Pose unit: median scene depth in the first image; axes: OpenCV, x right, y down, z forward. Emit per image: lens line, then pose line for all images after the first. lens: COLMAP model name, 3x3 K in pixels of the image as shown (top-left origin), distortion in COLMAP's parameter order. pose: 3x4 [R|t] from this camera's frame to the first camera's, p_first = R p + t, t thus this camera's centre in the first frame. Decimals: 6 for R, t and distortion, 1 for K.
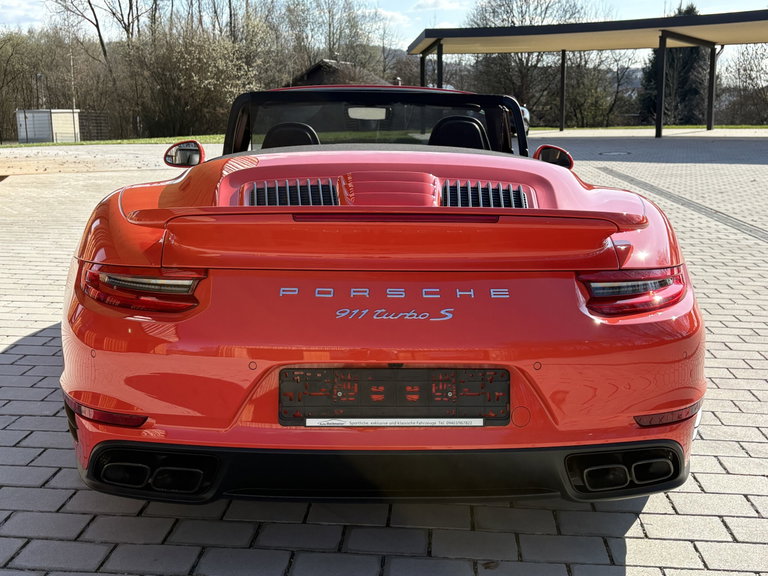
lens RADIAL K [[900.7, 0, 376.5], [0, 900.7, 283.4], [0, 0, 1]] dist [0.032724, -0.042391]
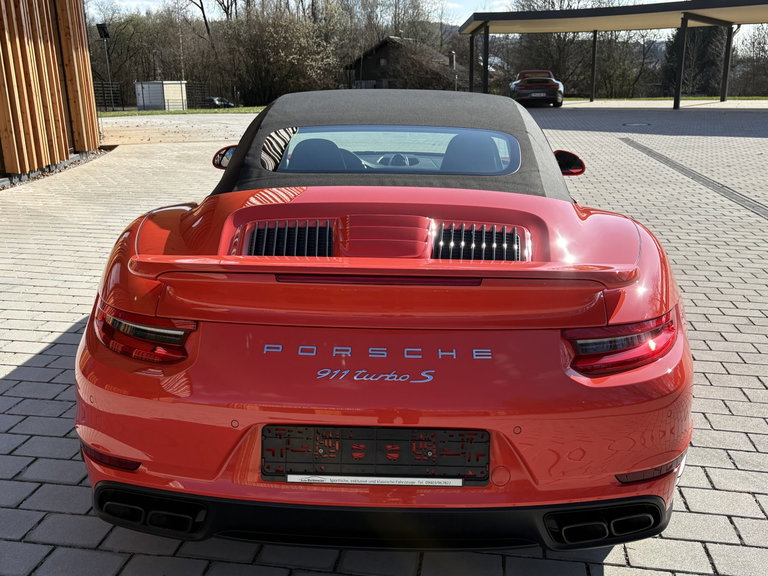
lens RADIAL K [[745.9, 0, 384.0], [0, 745.9, 288.0], [0, 0, 1]] dist [-0.004285, 0.069534]
pose [[0.997815, 0.016128, -0.064076, 0.020192], [-0.010726, 0.996428, 0.083764, -0.032899], [0.065198, -0.082894, 0.994423, 0.044762]]
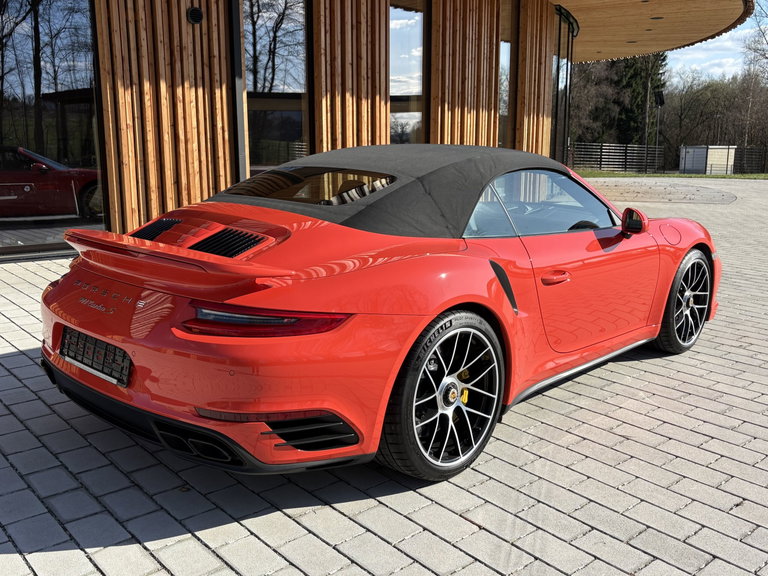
lens RADIAL K [[746.0, 0, 386.3], [0, 746.0, 285.6], [0, 0, 1]] dist [0.015992, -0.003379]
pose [[0.710415, 0.142425, -0.689221, 0.331013], [-0.144287, 0.987982, 0.055439, -0.038219], [0.688834, 0.060061, 0.722427, 0.091781]]
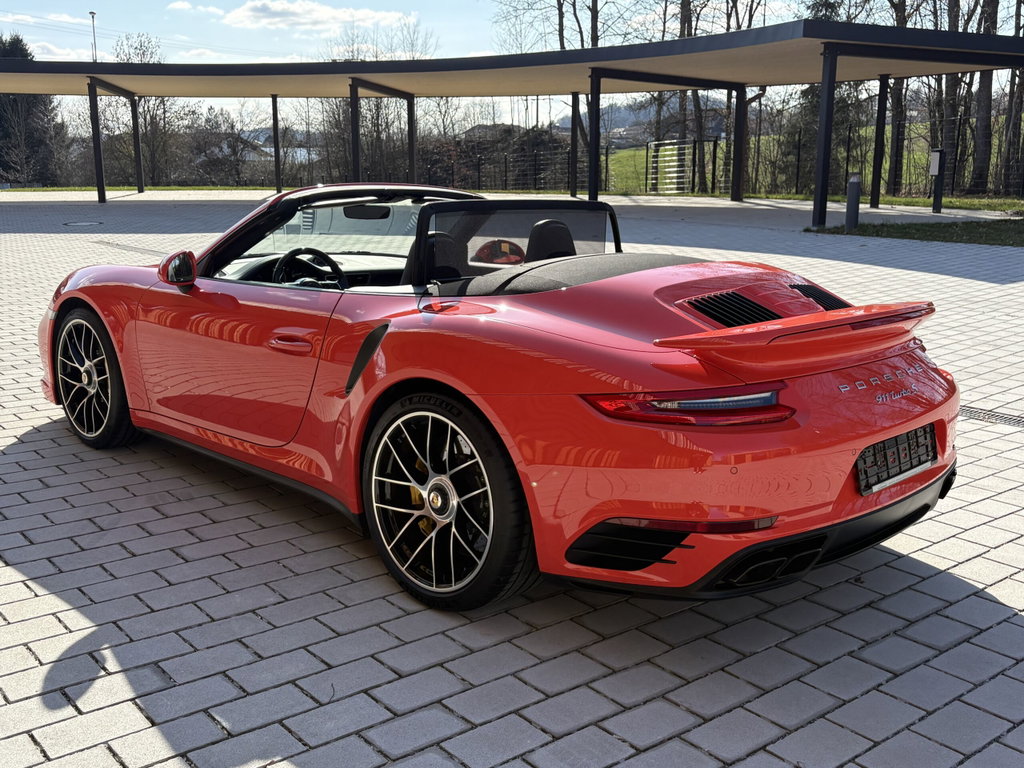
lens RADIAL K [[1038.4, 0, 512.0], [0, 1038.4, 384.0], [0, 0, 1]] dist [0.009766, 0.009506]
pose [[0.720089, -0.133650, 0.680889, -0.347055], [0.119389, 0.990505, 0.068161, -0.037120], [-0.683534, 0.032208, 0.729208, 0.069038]]
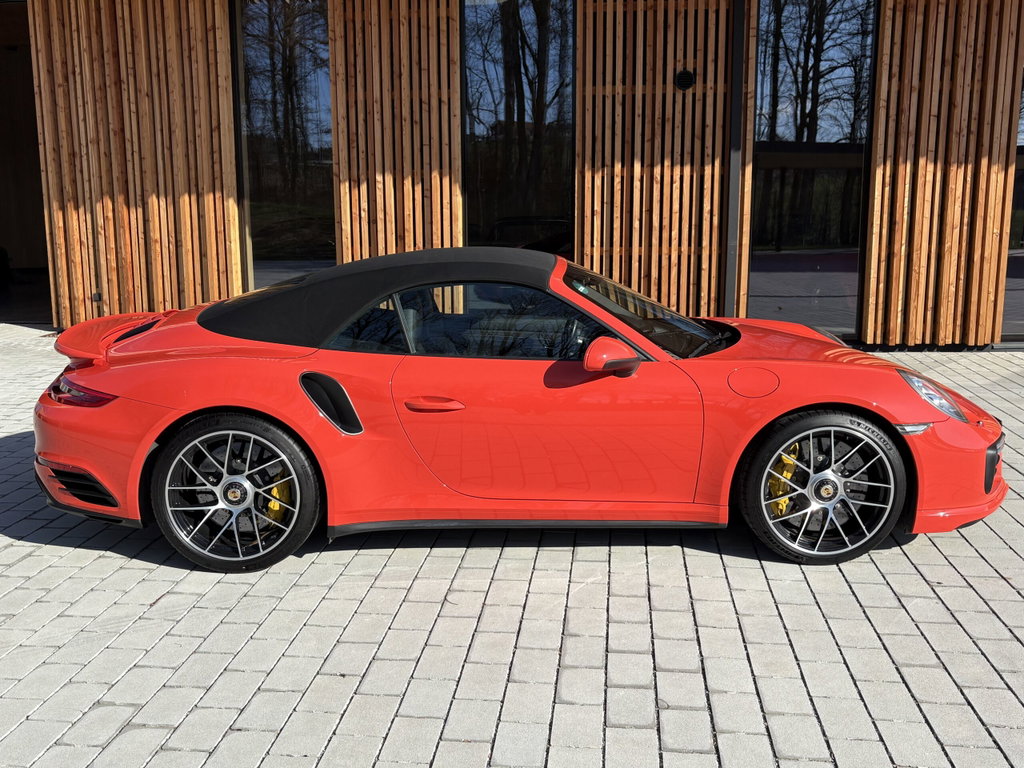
lens RADIAL K [[994.6, 0, 515.0], [0, 994.6, 380.7], [0, 0, 1]] dist [0.015992, -0.003379]
pose [[-0.021147, 0.174336, -0.984459, 0.600286], [-0.186765, 0.966657, 0.175195, -0.142295], [0.982177, 0.187568, 0.012118, 0.503521]]
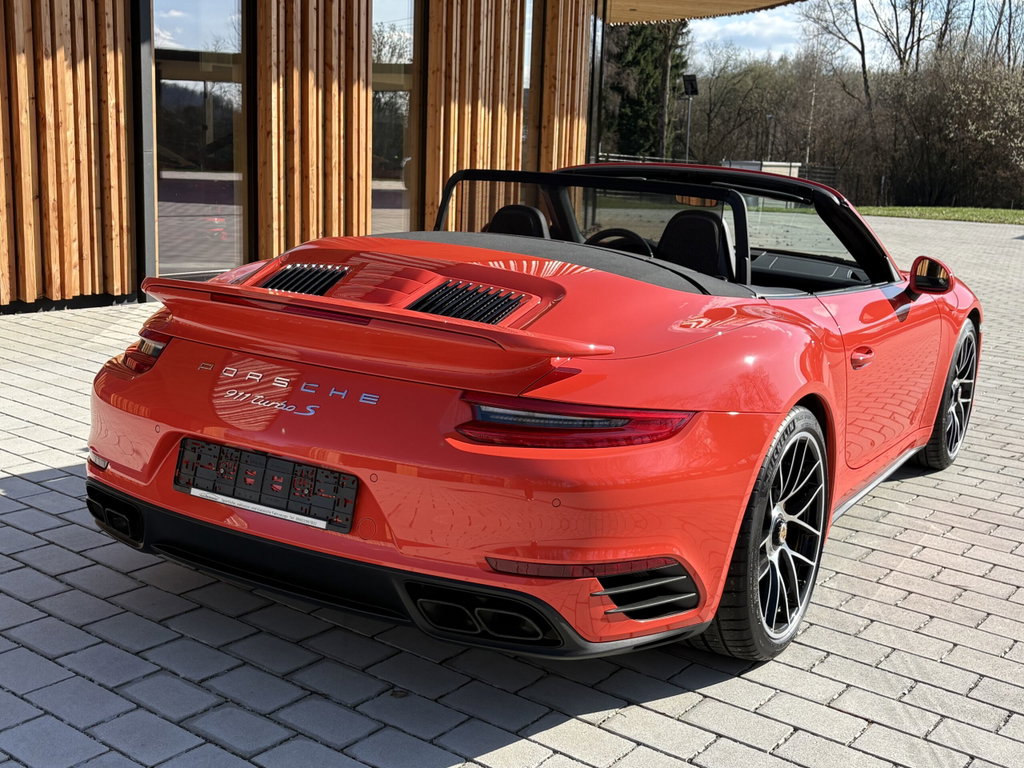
lens RADIAL K [[1209.1, 0, 512.8], [0, 1209.1, 388.2], [0, 0, 1]] dist [0.108450, -0.362961]
pose [[0.843670, 0.145276, -0.516833, 0.236490], [-0.149425, 0.988193, 0.033851, -0.017096], [0.515648, 0.048669, 0.855417, -0.008034]]
